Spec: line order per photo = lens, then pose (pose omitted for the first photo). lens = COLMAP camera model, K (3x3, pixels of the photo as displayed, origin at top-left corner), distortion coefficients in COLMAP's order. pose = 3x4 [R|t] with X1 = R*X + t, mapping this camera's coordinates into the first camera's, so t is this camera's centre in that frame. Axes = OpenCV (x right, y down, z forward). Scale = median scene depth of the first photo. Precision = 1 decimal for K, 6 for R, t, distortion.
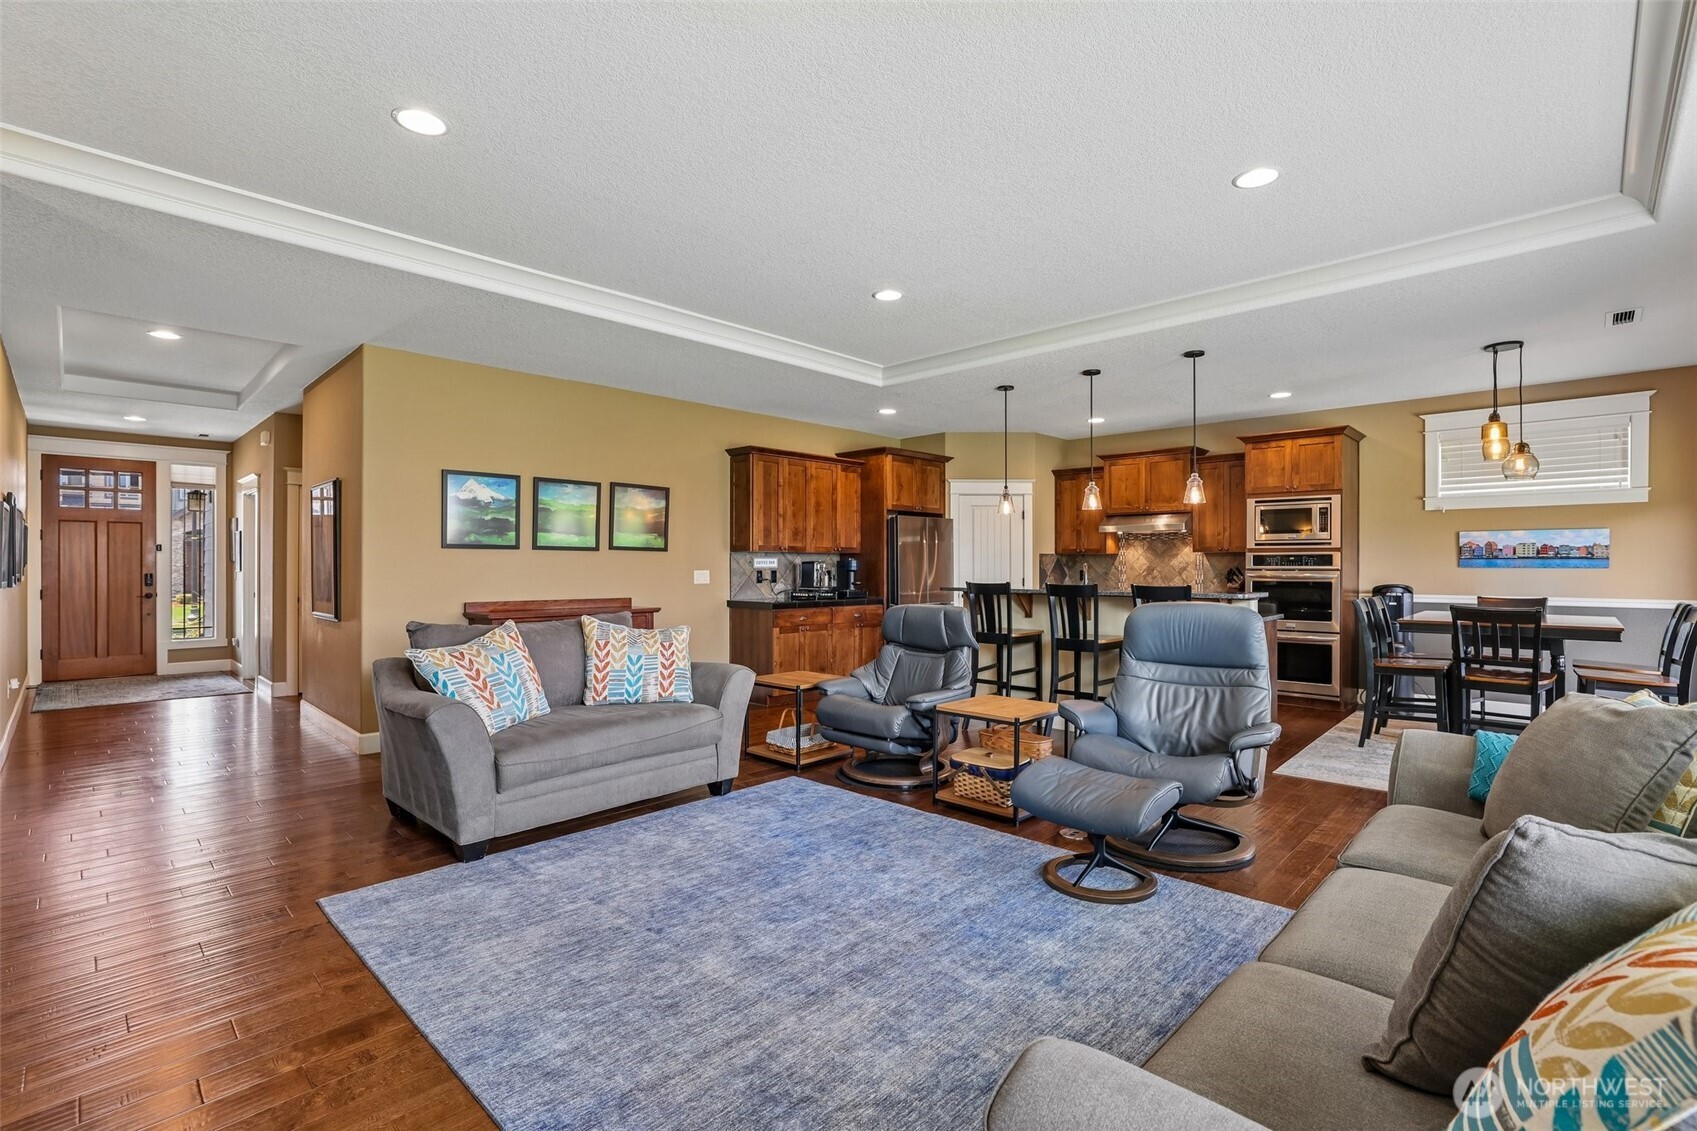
lens RADIAL K [[773.9, 0, 848.5], [0, 773.9, 565.5], [0, 0, 1]] dist [-0.016014, 0.000706]
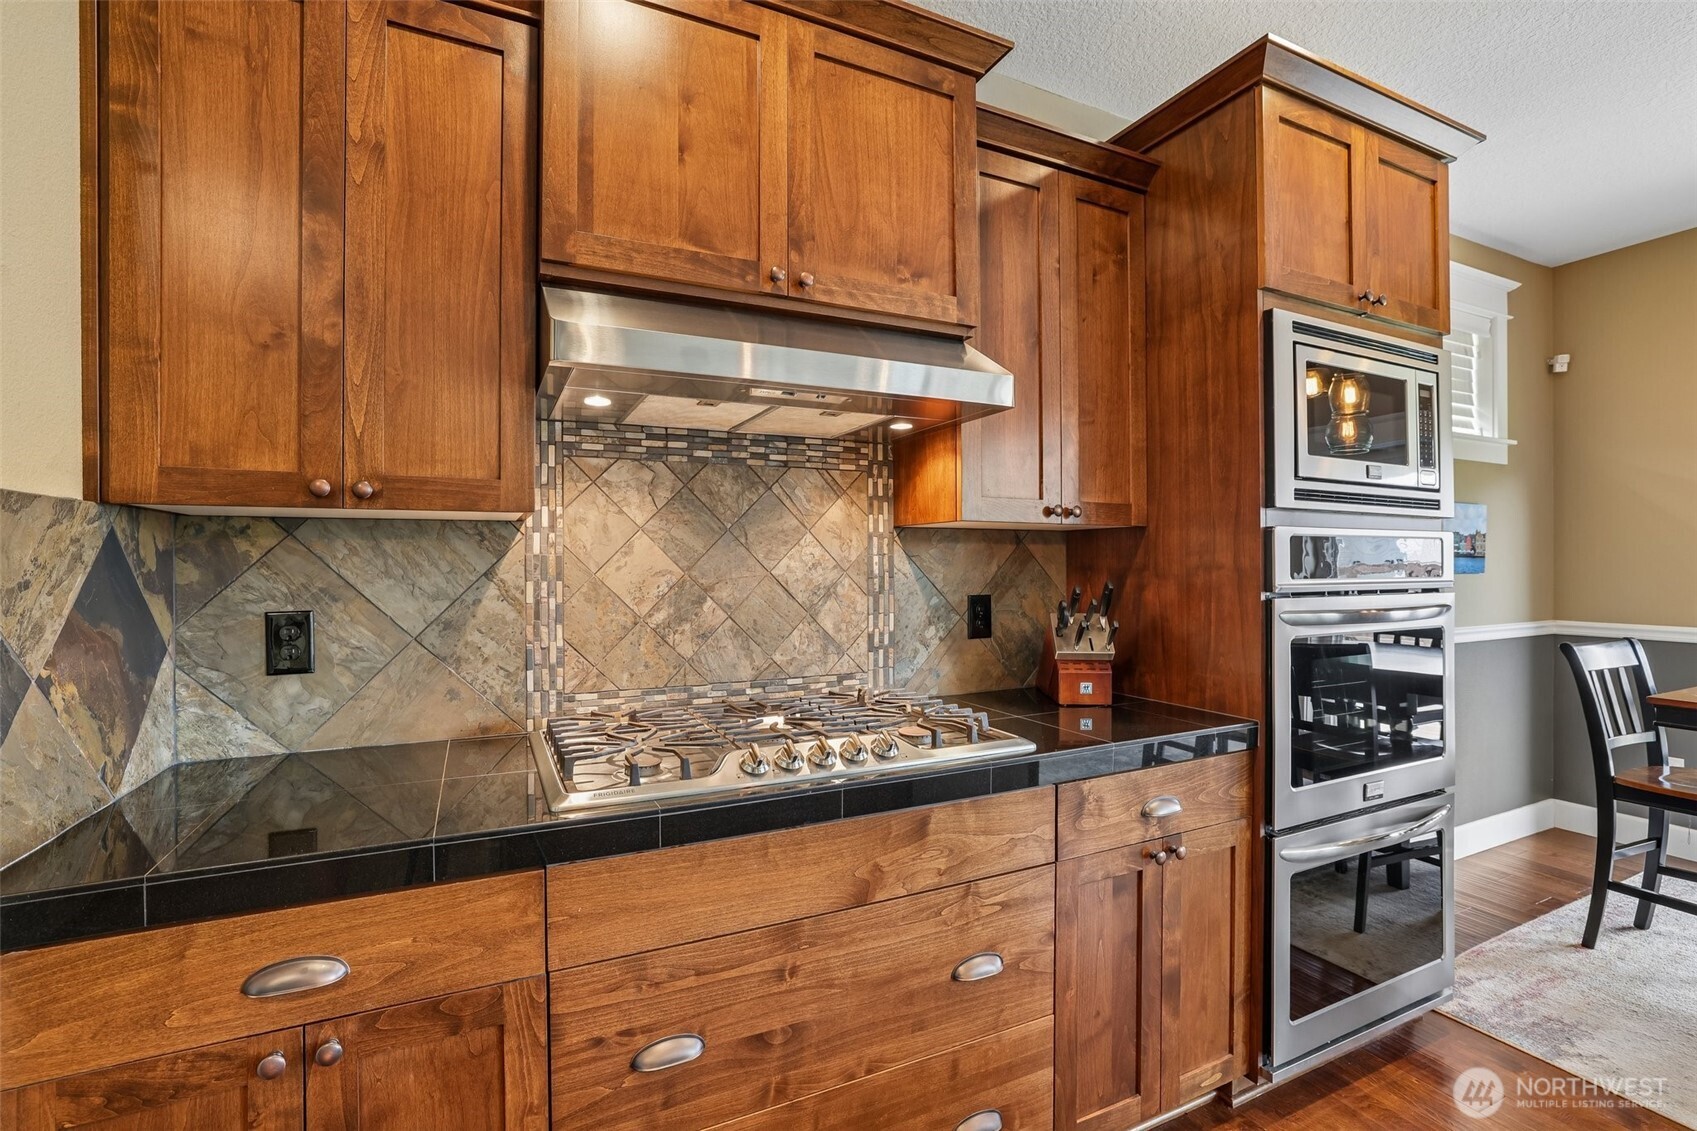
lens RADIAL K [[762.3, 0, 848.5], [0, 762.3, 565.5], [0, 0, 1]] dist [-0.028282, 0.000611]
pose [[0.350478, -0.004809, 0.936559, 0.255328], [0.002783, 0.999988, 0.004093, -0.005661], [-0.936567, 0.001172, 0.350487, 1.091811]]
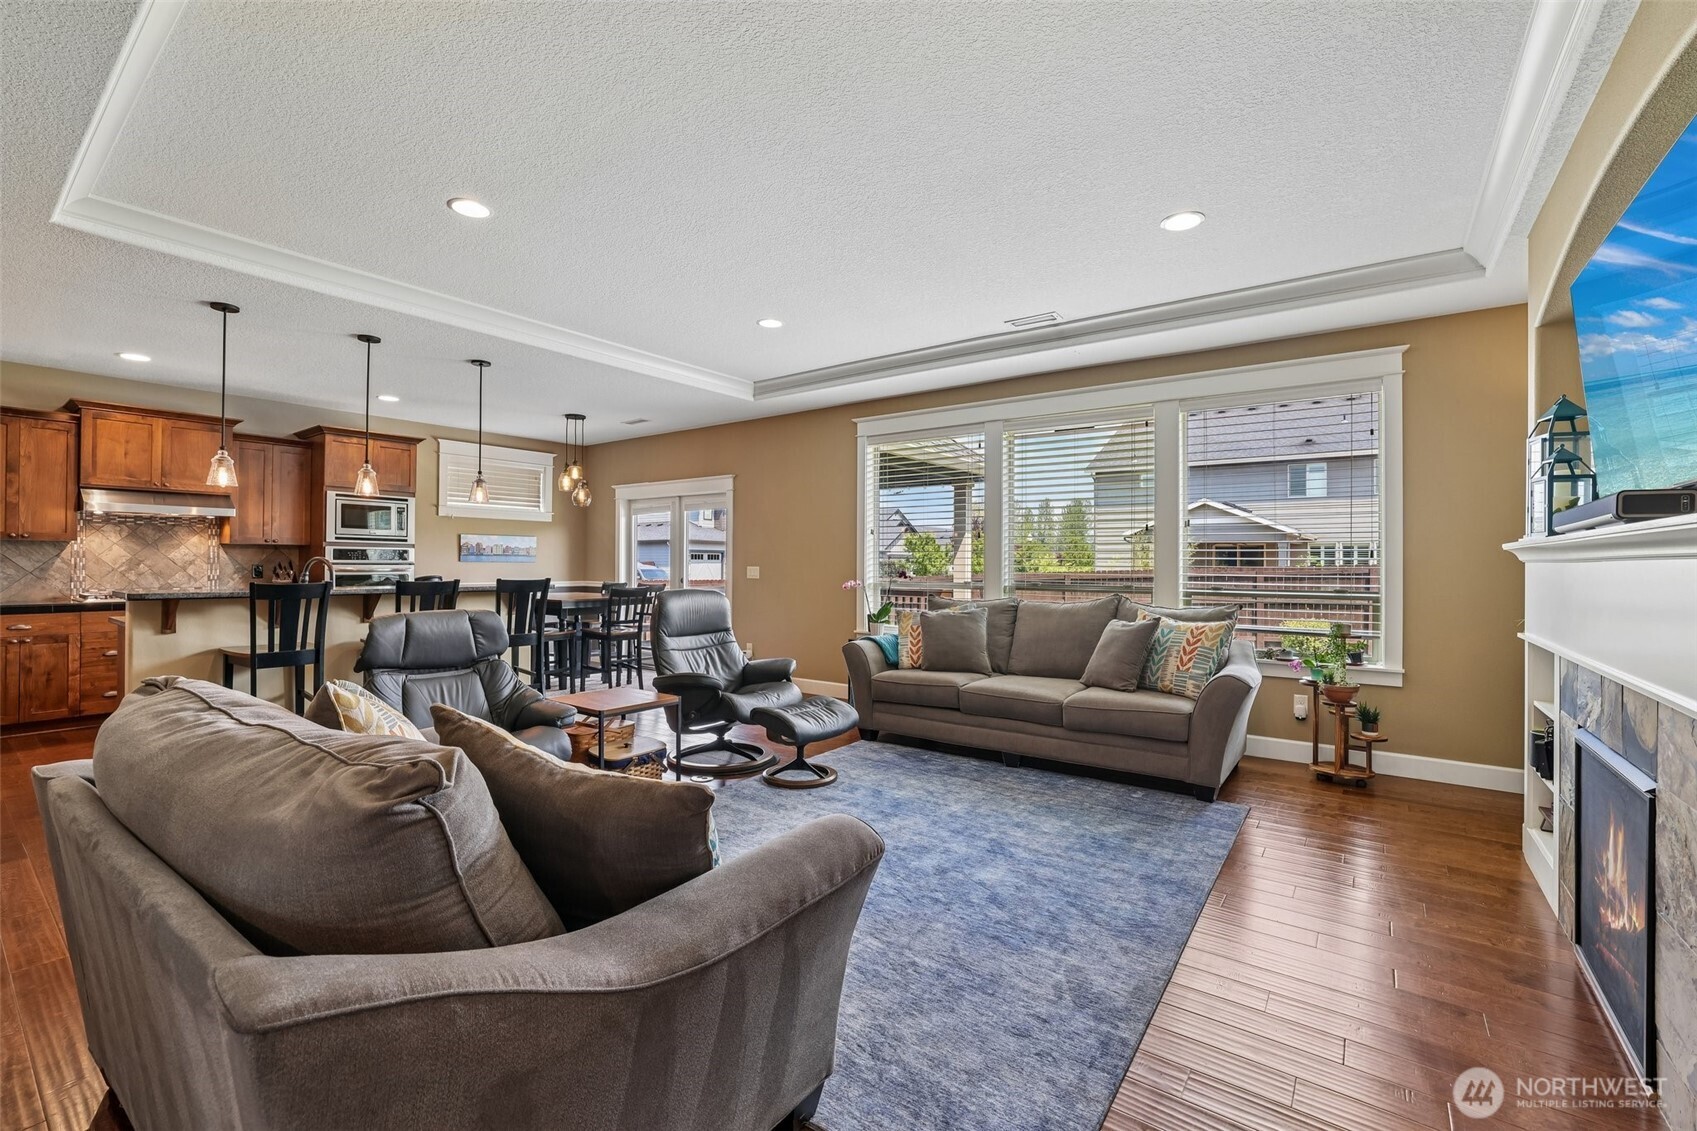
lens RADIAL K [[717.6, 0, 841.5], [0, 717.6, 560.5], [0, 0, 1]] dist [-0.042939, 0.014429]
pose [[-0.122008, 0.002746, 0.992525, -0.462437], [-0.006837, 0.999970, -0.003607, 0.000005], [-0.992506, -0.007225, -0.121986, 0.485899]]
